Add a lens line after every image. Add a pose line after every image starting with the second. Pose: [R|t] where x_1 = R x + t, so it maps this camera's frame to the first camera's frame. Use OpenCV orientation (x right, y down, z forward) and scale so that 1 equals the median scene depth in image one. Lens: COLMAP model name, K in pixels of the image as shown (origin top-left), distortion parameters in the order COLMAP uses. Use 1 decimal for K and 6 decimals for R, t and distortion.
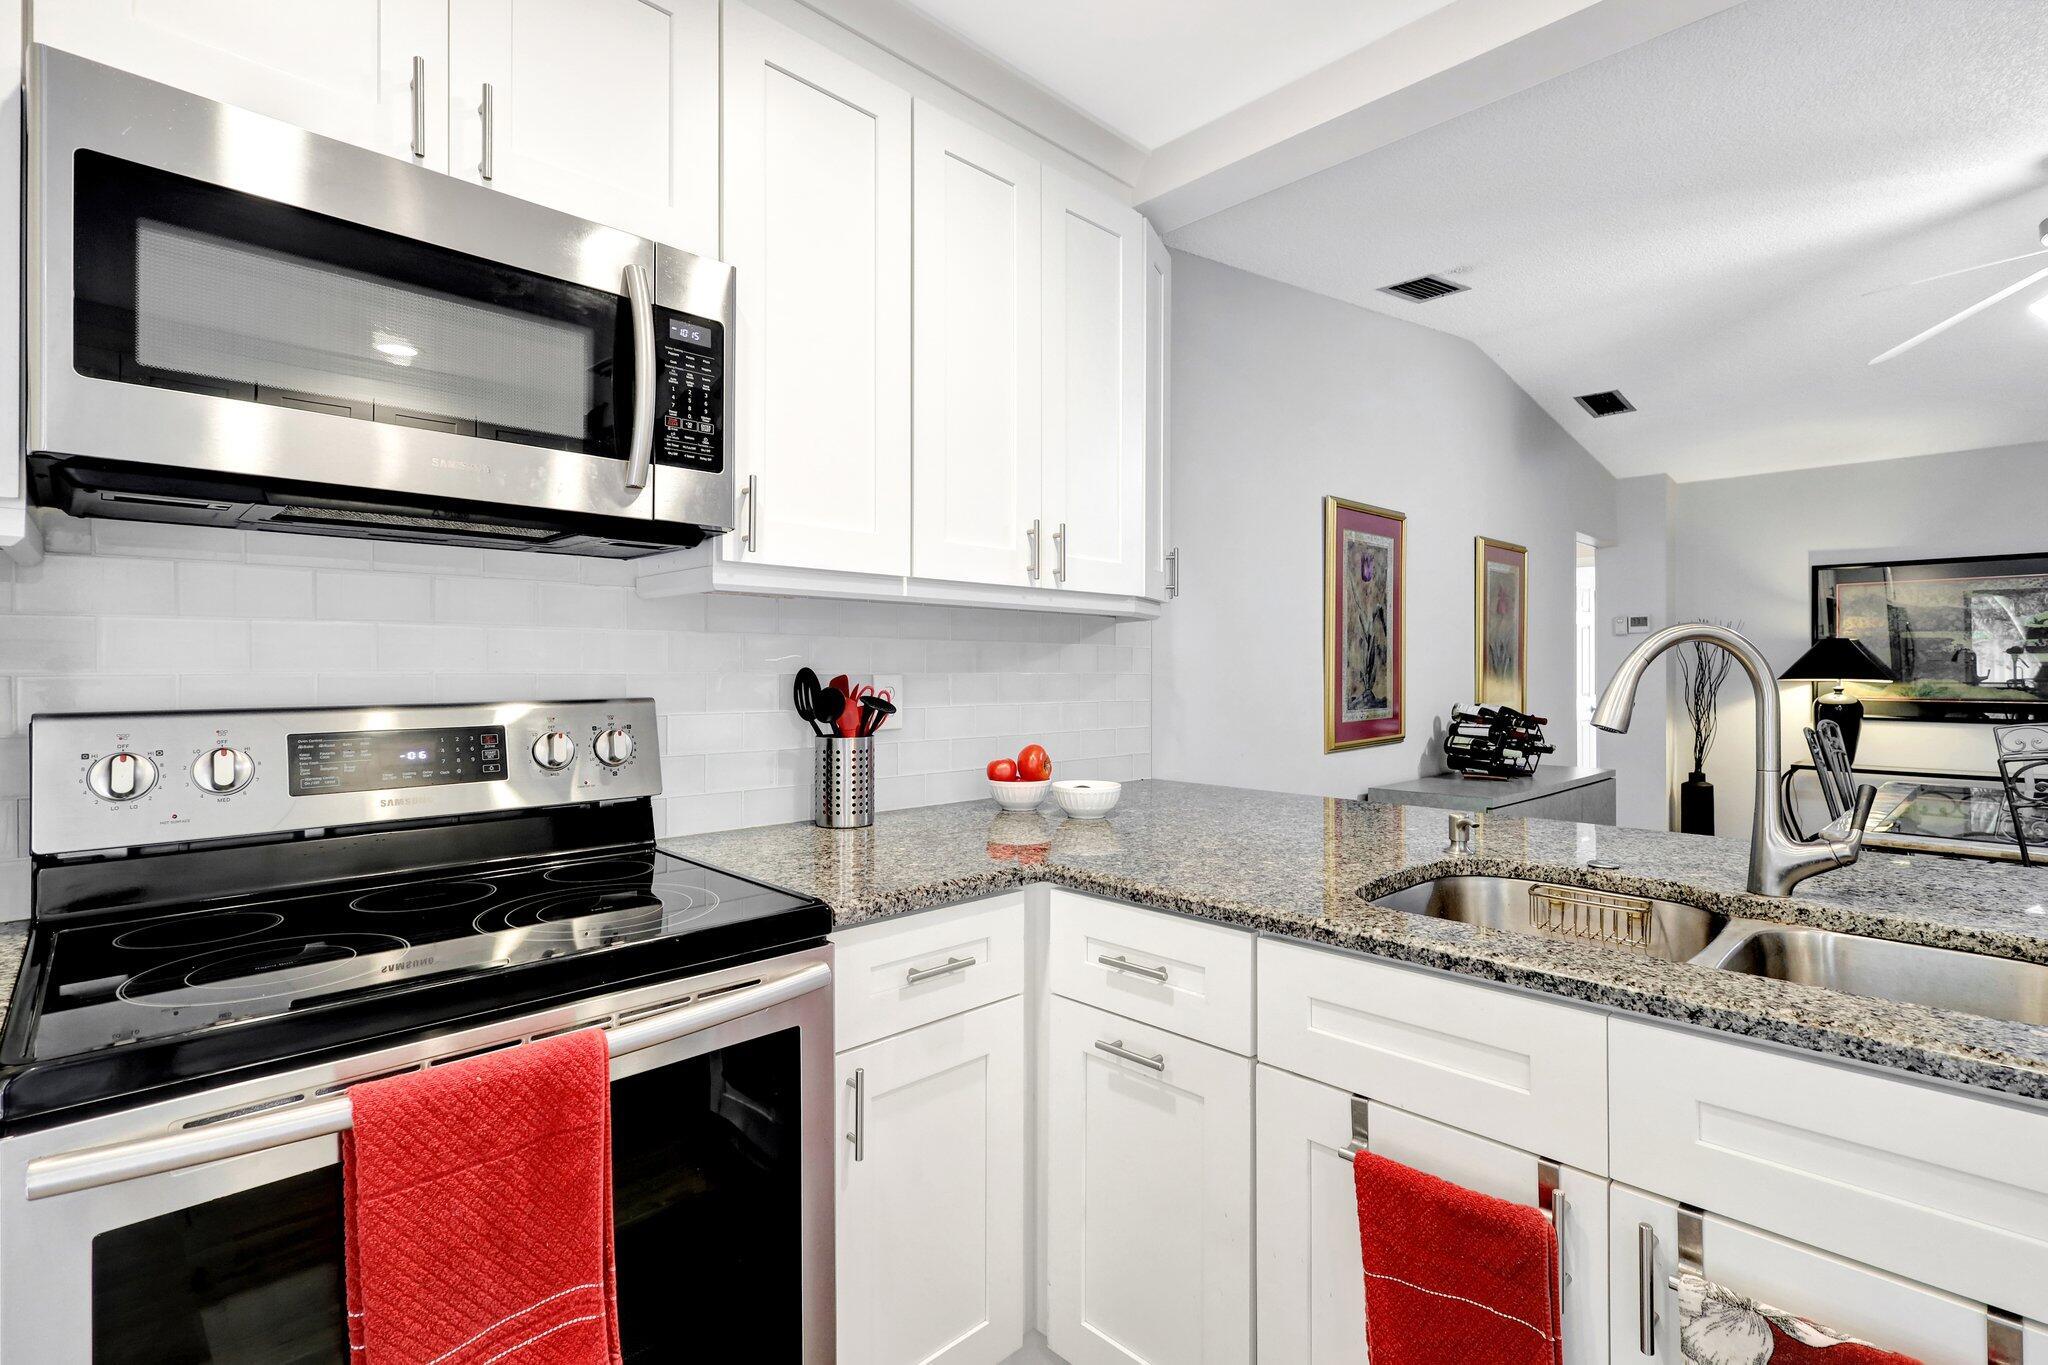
lens RADIAL K [[947.5, 0, 1035.3], [0, 947.5, 677.5], [0, 0, 1]] dist [0.001035, 0.000566]
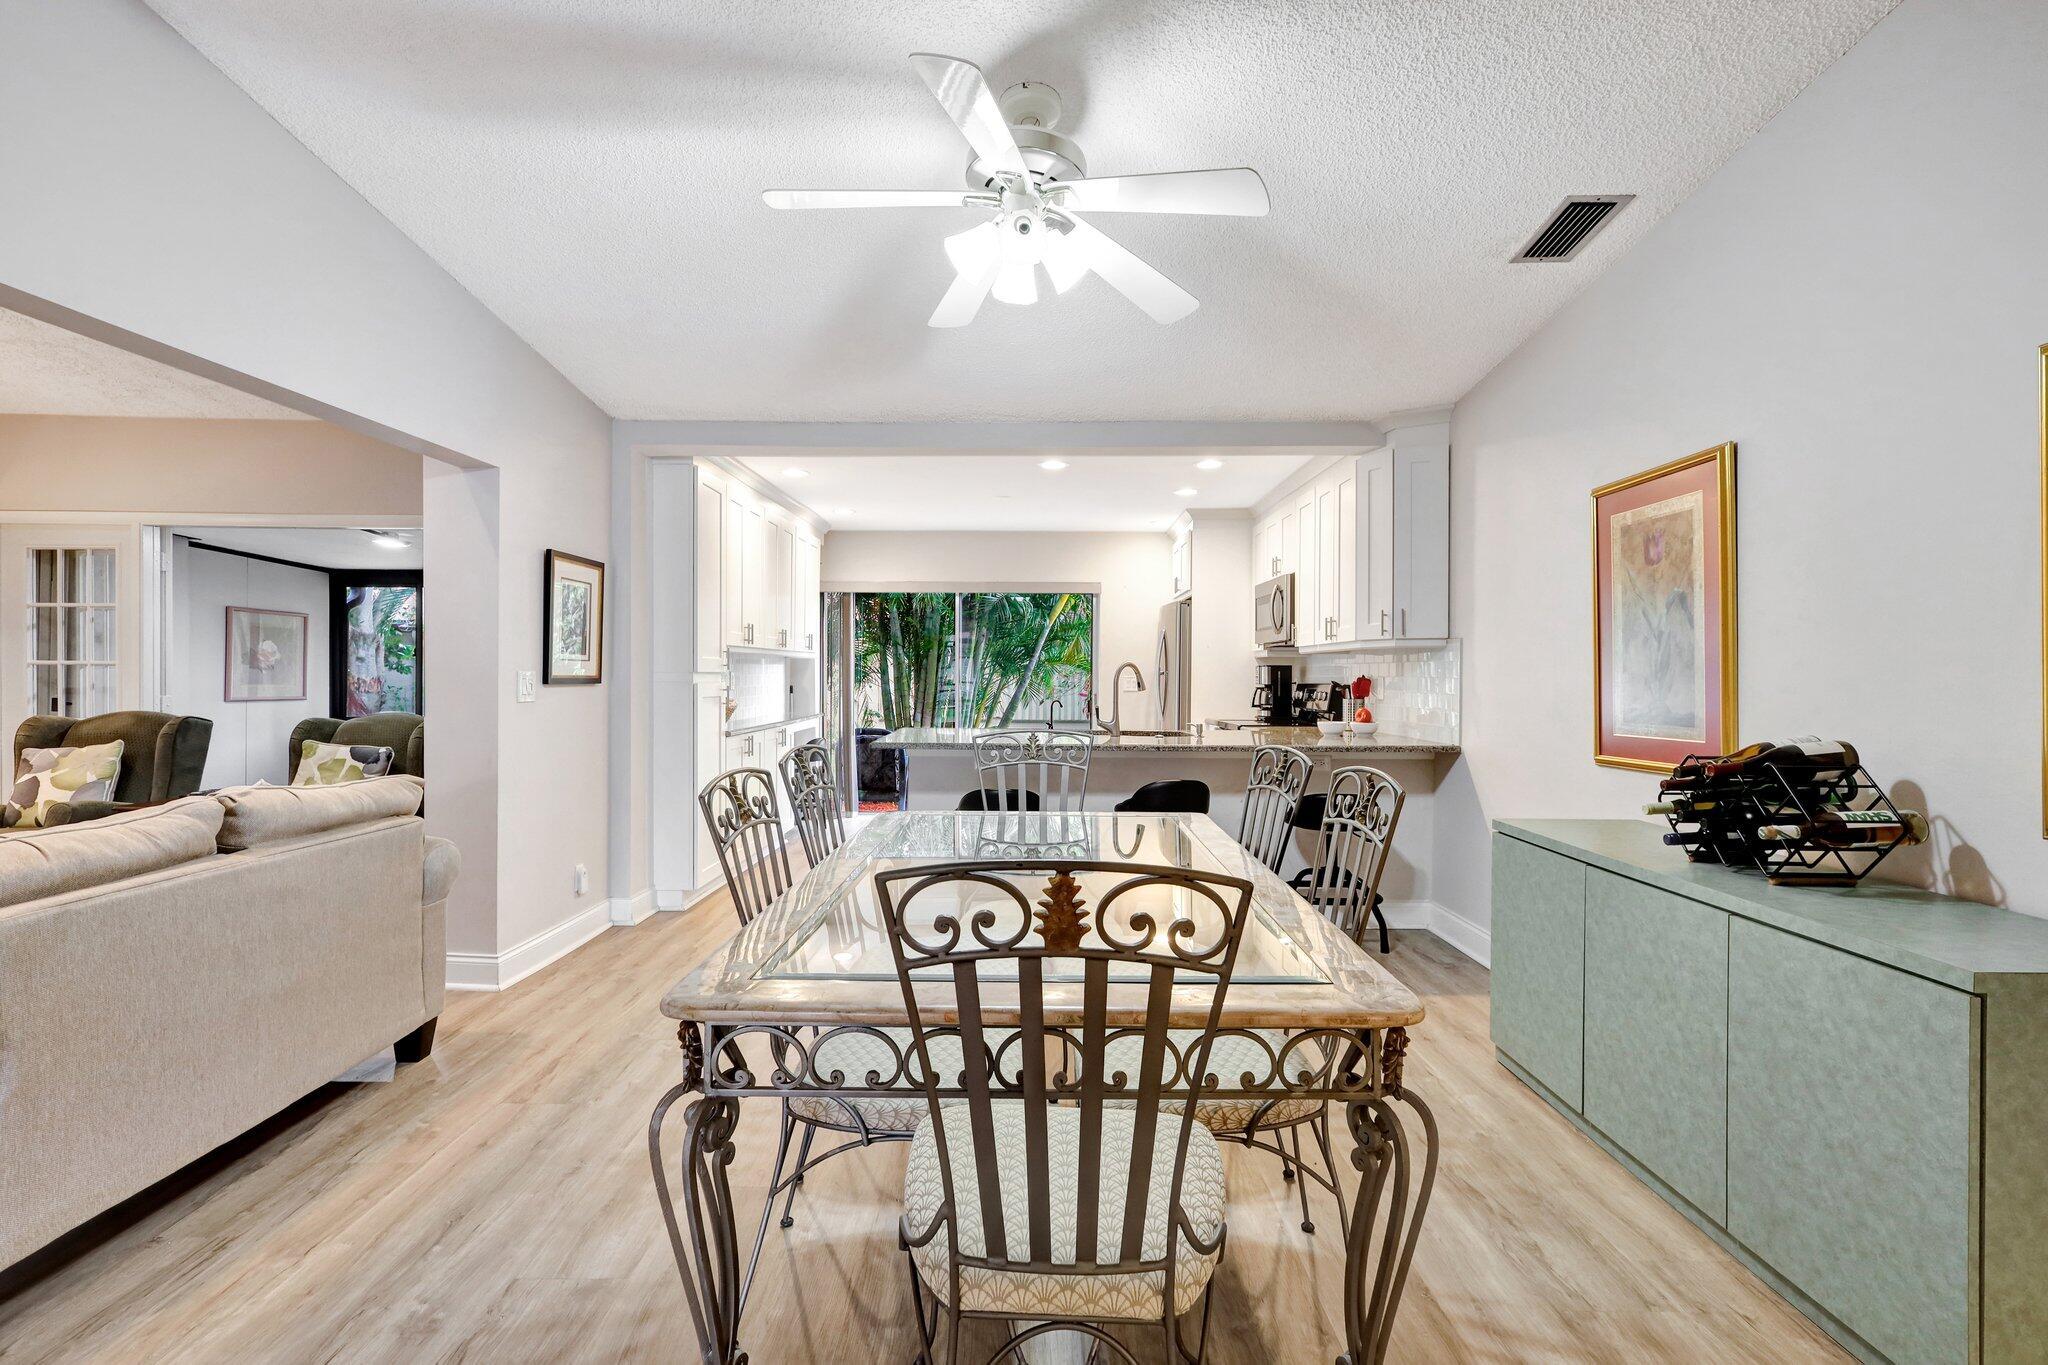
lens RADIAL K [[948.0, 0, 1029.3], [0, 948.0, 681.6], [0, 0, 1]] dist [-0.001117, 0.000834]
pose [[-0.699008, 0.002566, -0.715110, 2.444809], [-0.009122, 0.999880, 0.012504, -0.015646], [0.715056, 0.015264, -0.698900, 2.252853]]
